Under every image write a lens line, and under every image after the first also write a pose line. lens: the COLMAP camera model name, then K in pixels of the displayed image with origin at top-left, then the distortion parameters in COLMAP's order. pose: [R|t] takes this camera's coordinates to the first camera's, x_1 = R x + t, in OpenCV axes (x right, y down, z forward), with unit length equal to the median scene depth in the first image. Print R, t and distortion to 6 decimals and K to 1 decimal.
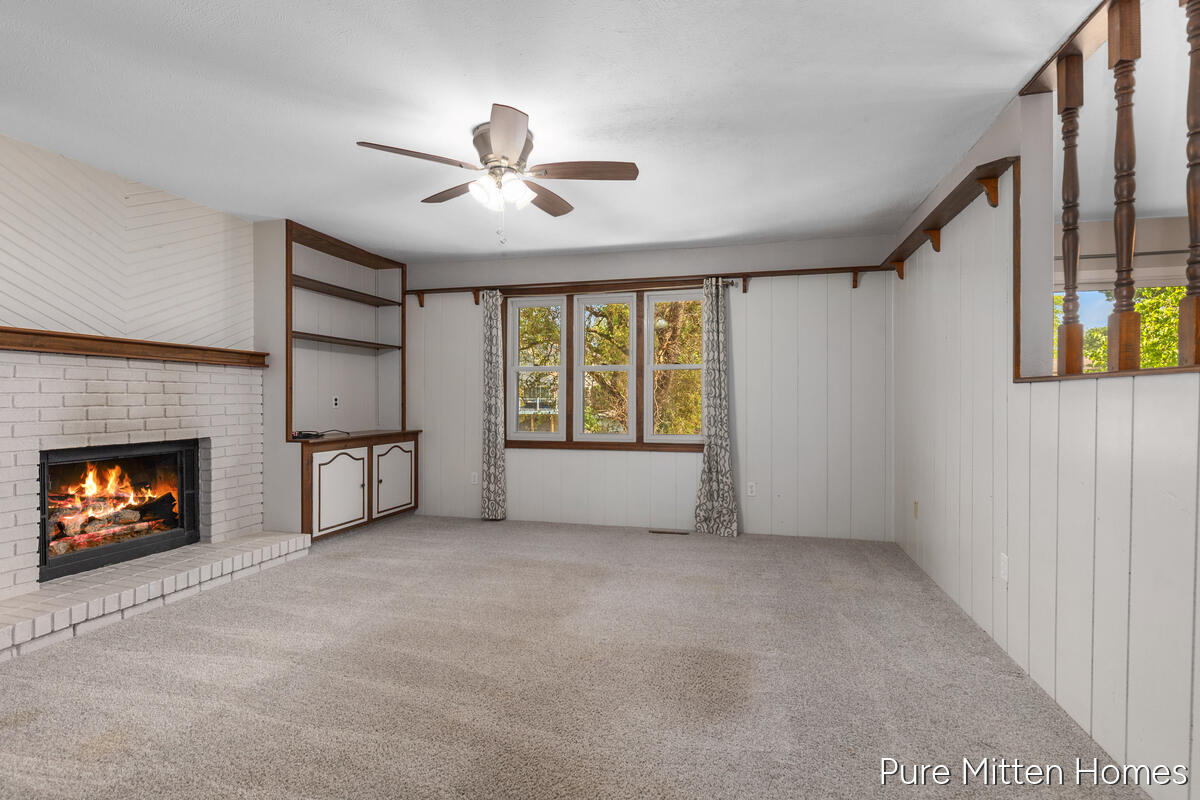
lens RADIAL K [[574.4, 0, 600.0], [0, 574.4, 400.0], [0, 0, 1]] dist [-0.000519, 0.000020]
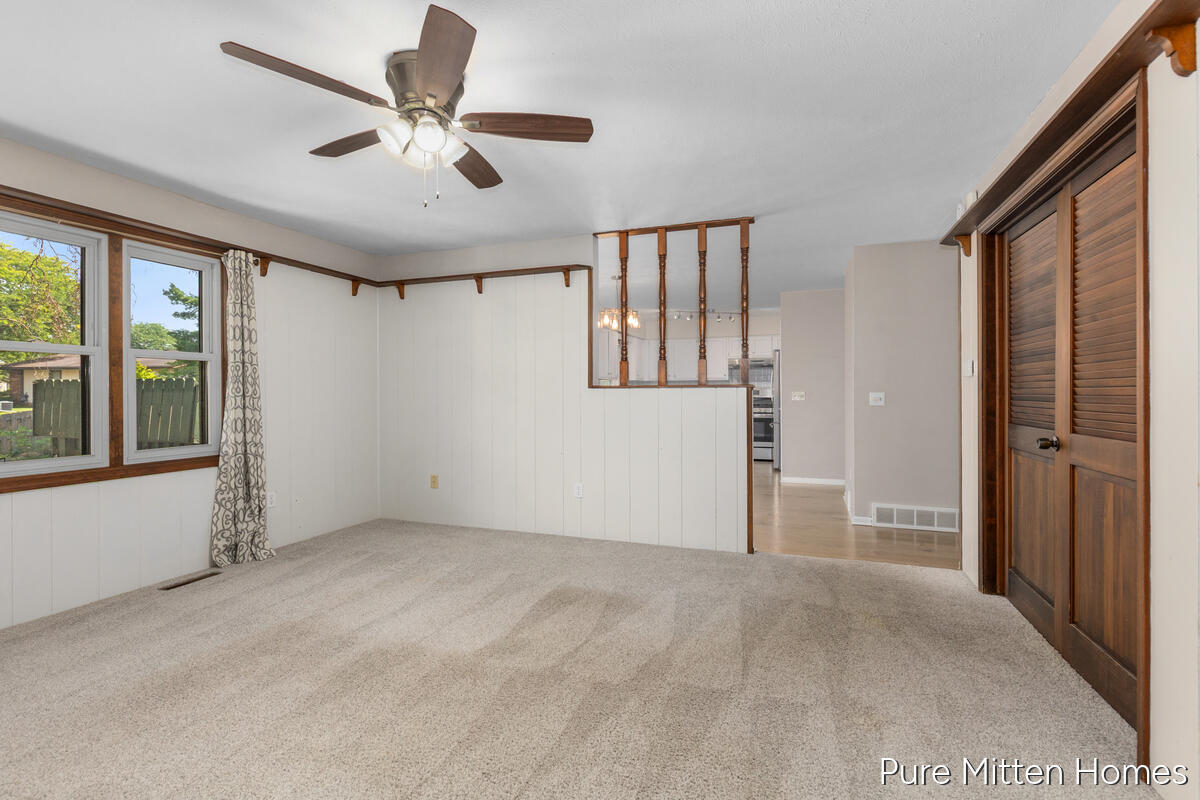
lens RADIAL K [[555.1, 0, 600.0], [0, 555.1, 400.0], [0, 0, 1]] dist [0.000664, 0.000062]
pose [[0.102925, -0.010535, 0.994633, -0.538178], [0.012308, 0.999881, 0.009317, -0.000339], [-0.994613, 0.011283, 0.103043, 0.409475]]
